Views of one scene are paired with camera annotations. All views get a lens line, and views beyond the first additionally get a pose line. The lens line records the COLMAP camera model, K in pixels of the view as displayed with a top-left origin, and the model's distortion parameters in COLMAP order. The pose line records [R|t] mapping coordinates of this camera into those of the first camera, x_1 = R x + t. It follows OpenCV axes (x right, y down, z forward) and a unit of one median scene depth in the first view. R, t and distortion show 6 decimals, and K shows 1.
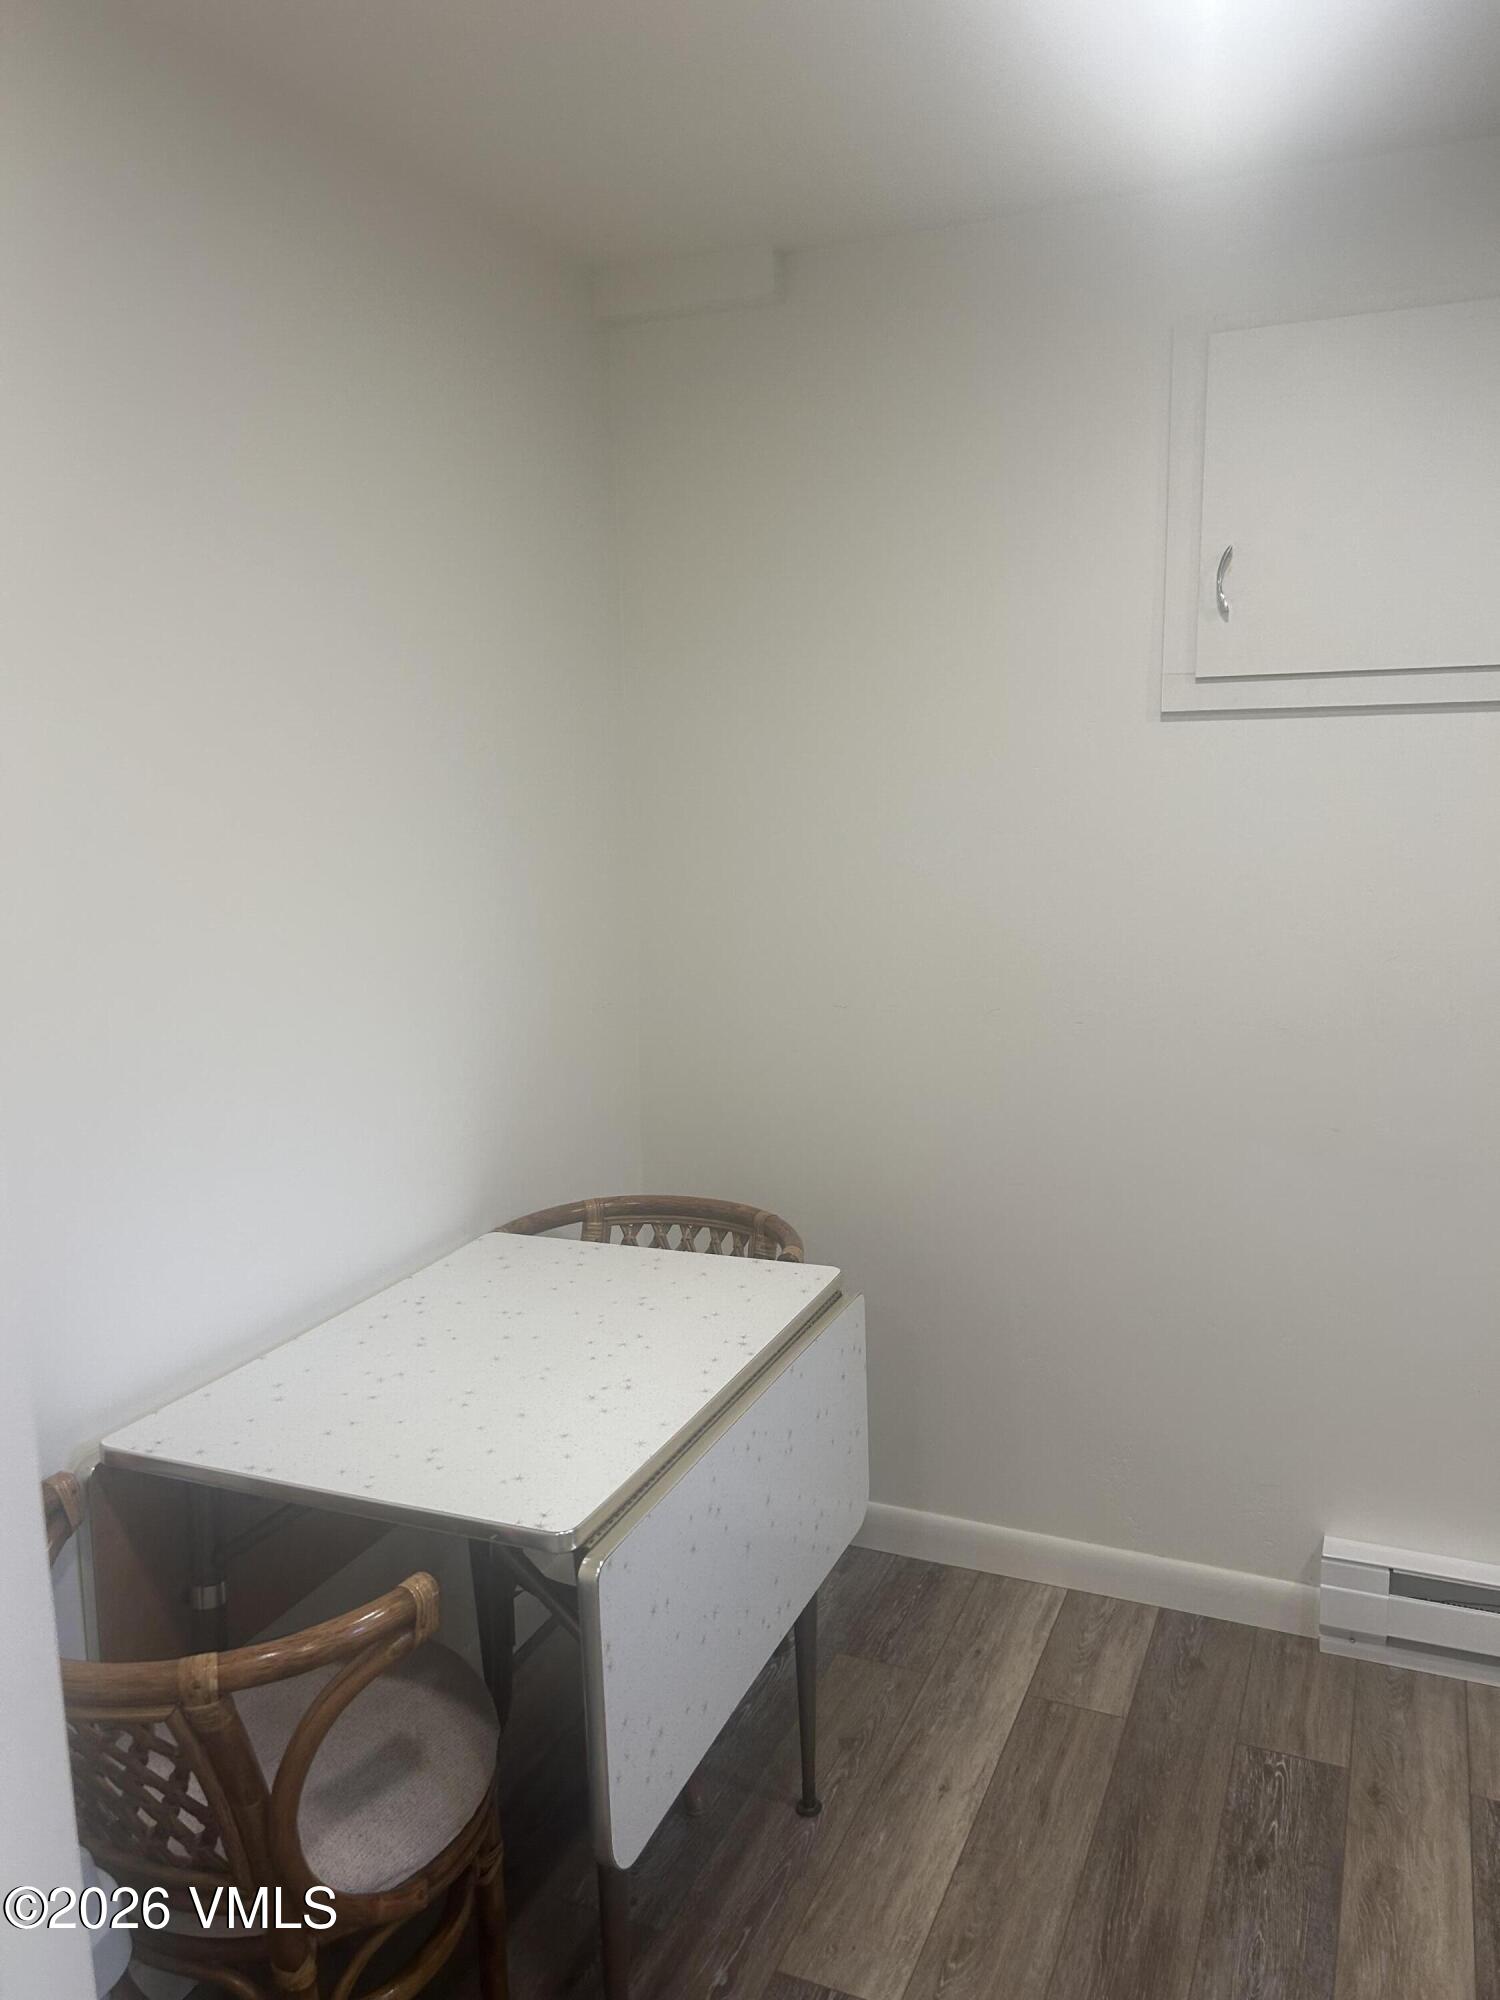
lens RADIAL K [[1502.8, 0, 740.0], [0, 1502.8, 1004.4], [0, 0, 1]] dist [0.041739, -0.052607]
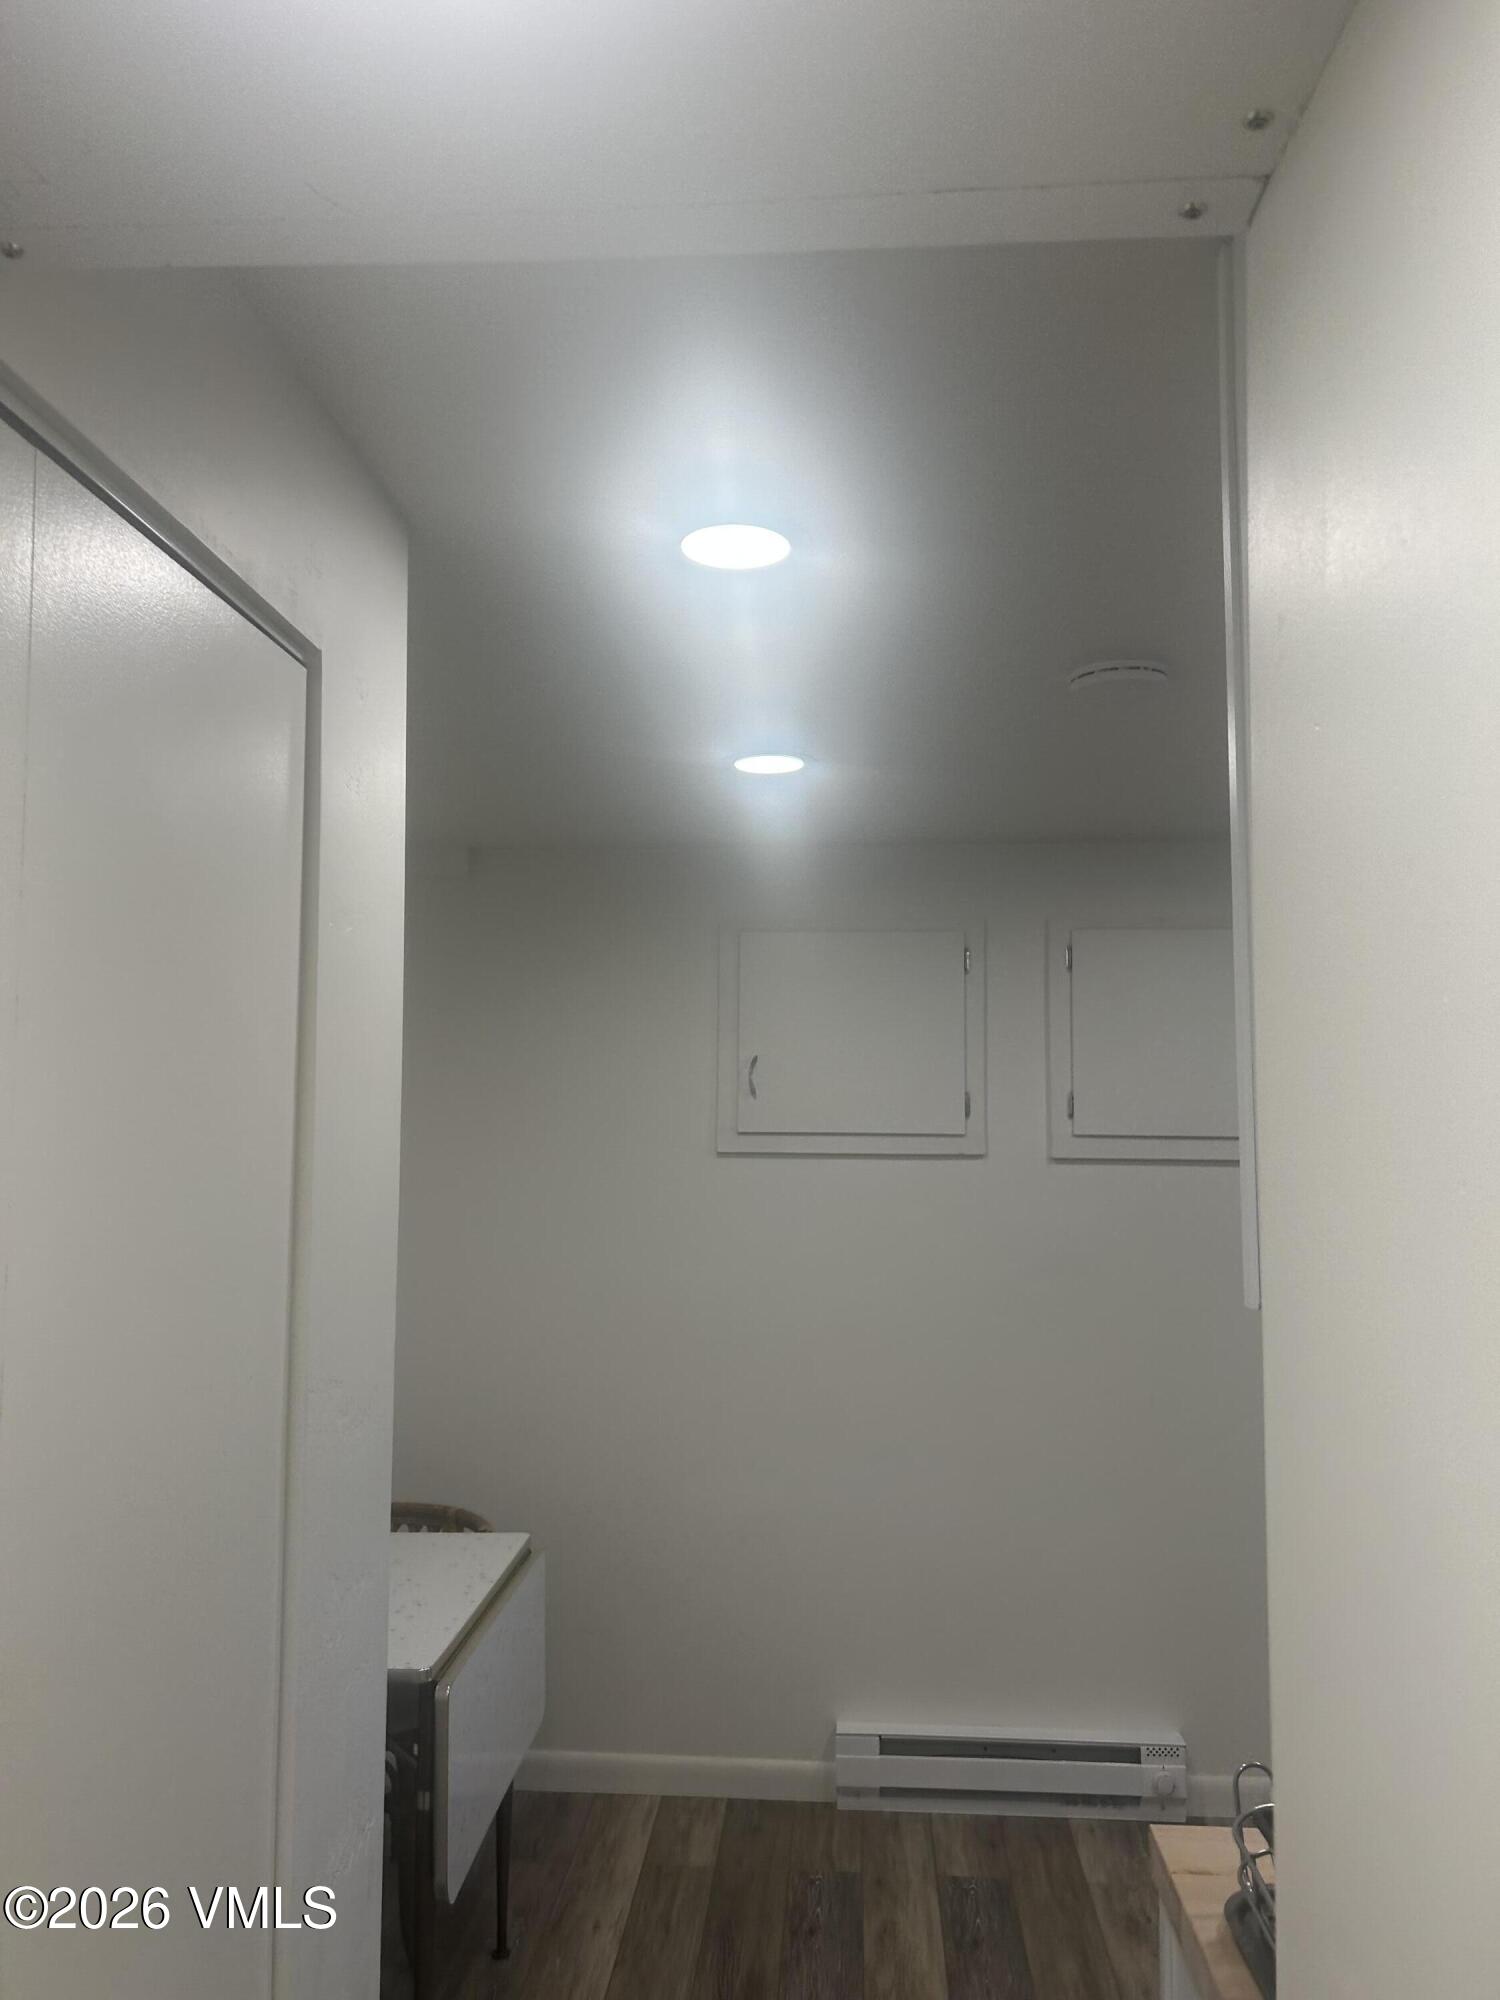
lens RADIAL K [[1502.8, 0, 740.0], [0, 1502.8, 1004.4], [0, 0, 1]] dist [0.041739, -0.052607]
pose [[0.941657, 0.052223, 0.332498, -0.243558], [0.030736, 0.970419, -0.239464, 0.033484], [-0.335168, 0.235712, 0.912196, -0.503456]]
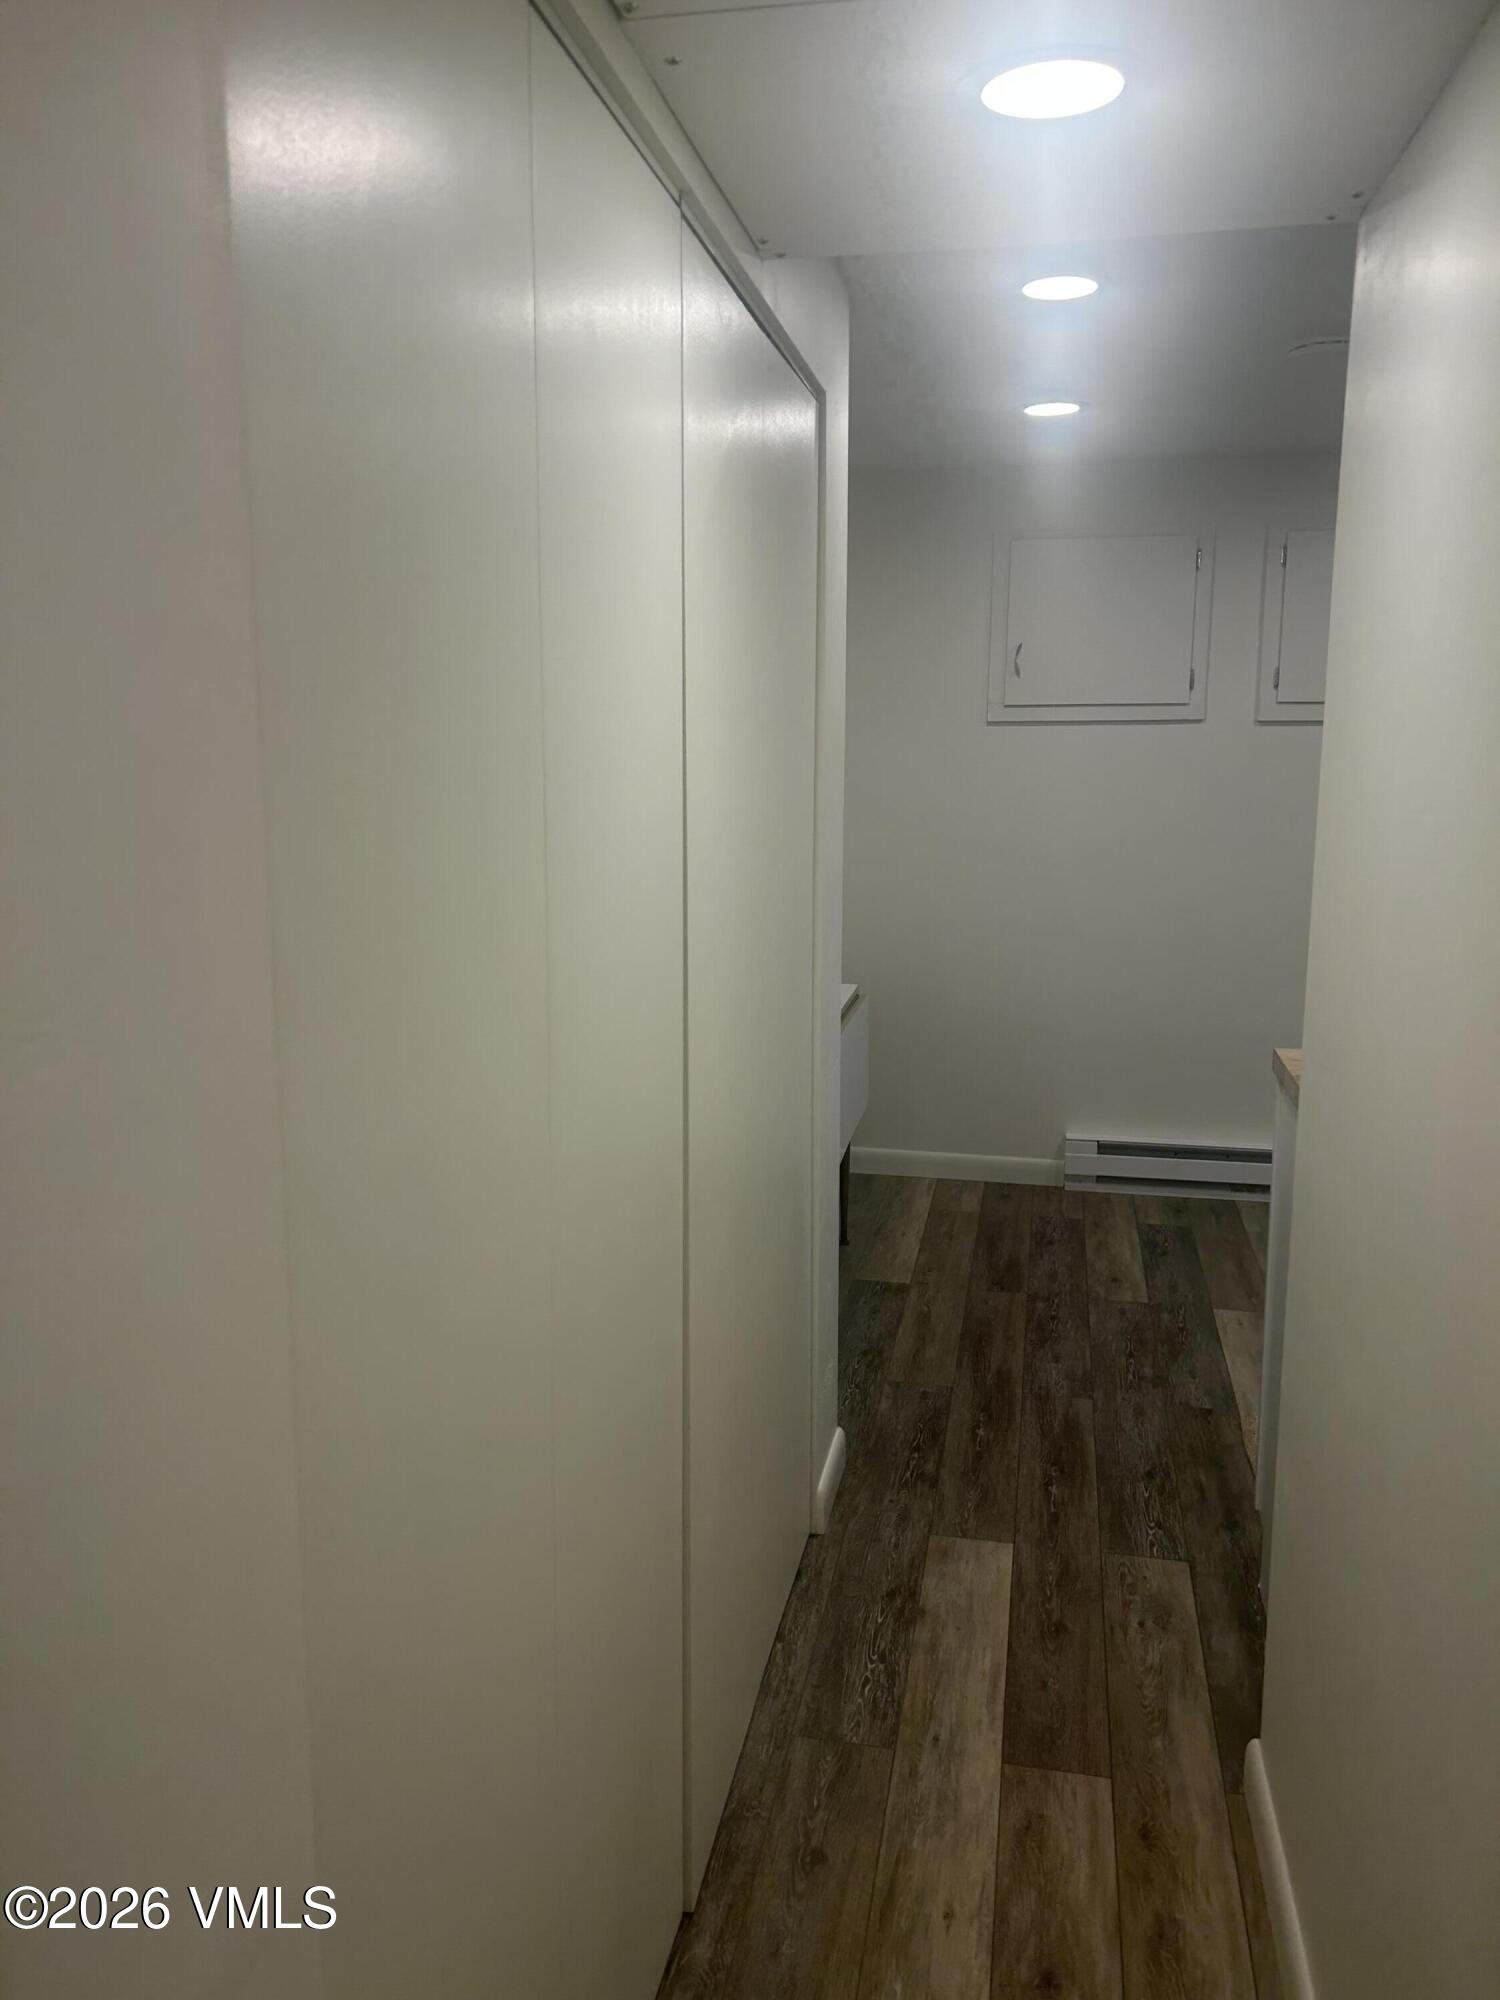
lens RADIAL K [[1474.1, 0, 681.1], [0, 1474.1, 999.6], [0, 0, 1]] dist [0.007851, -0.067958]
pose [[0.985166, -0.014682, 0.170972, -0.505530], [0.014100, 0.999890, 0.004619, 0.176573], [-0.171021, -0.002140, 0.985265, -0.945266]]
